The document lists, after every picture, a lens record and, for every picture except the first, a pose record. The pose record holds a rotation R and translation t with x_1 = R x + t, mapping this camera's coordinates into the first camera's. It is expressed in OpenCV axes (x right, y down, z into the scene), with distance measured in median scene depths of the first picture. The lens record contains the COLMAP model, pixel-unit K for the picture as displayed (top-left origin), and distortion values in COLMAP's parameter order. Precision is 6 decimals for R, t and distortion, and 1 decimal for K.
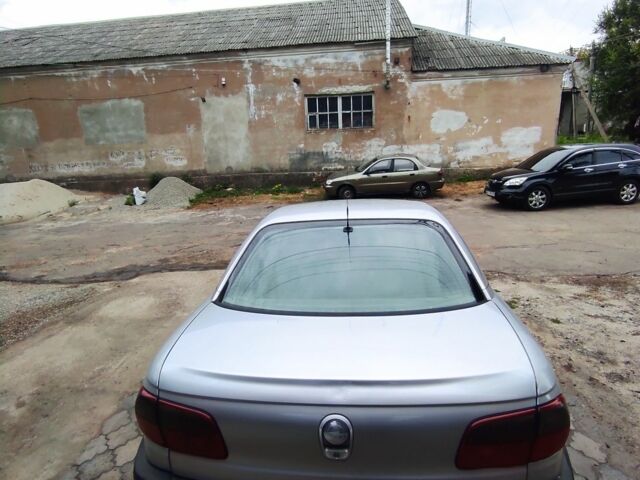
lens RADIAL K [[385.7, 0, 321.8], [0, 385.7, 241.1], [0, 0, 1]] dist [-0.045283, 0.033150]
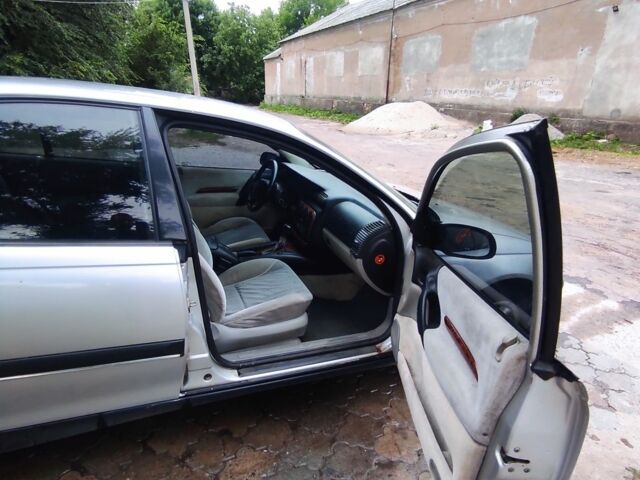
lens RADIAL K [[385.7, 0, 321.8], [0, 385.7, 241.1], [0, 0, 1]] dist [-0.045283, 0.033150]
pose [[0.480840, 0.373553, -0.793253, 0.151231], [-0.256722, 0.925038, 0.279997, -0.024490], [0.838383, 0.069011, 0.540695, 0.181846]]
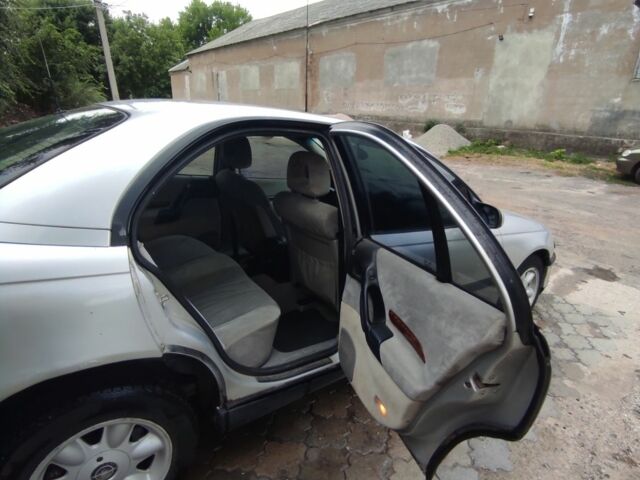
lens RADIAL K [[385.7, 0, 321.8], [0, 385.7, 241.1], [0, 0, 1]] dist [-0.045283, 0.033150]
pose [[0.673803, 0.306021, -0.672563, 0.133644], [-0.234820, 0.951705, 0.197779, -0.008234], [0.700606, 0.024667, 0.713122, 0.115682]]
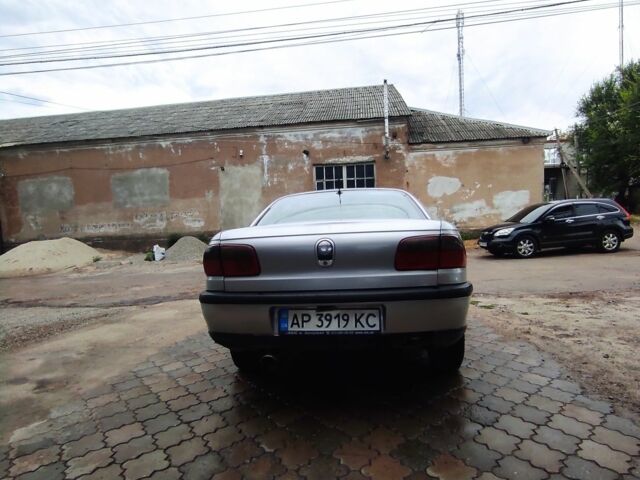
lens RADIAL K [[385.7, 0, 321.8], [0, 385.7, 241.1], [0, 0, 1]] dist [-0.045283, 0.033150]
pose [[0.999780, 0.001755, -0.020895, 0.004440], [-0.005884, 0.979928, -0.199266, 0.060080], [0.020126, 0.199345, 0.979723, -0.052852]]
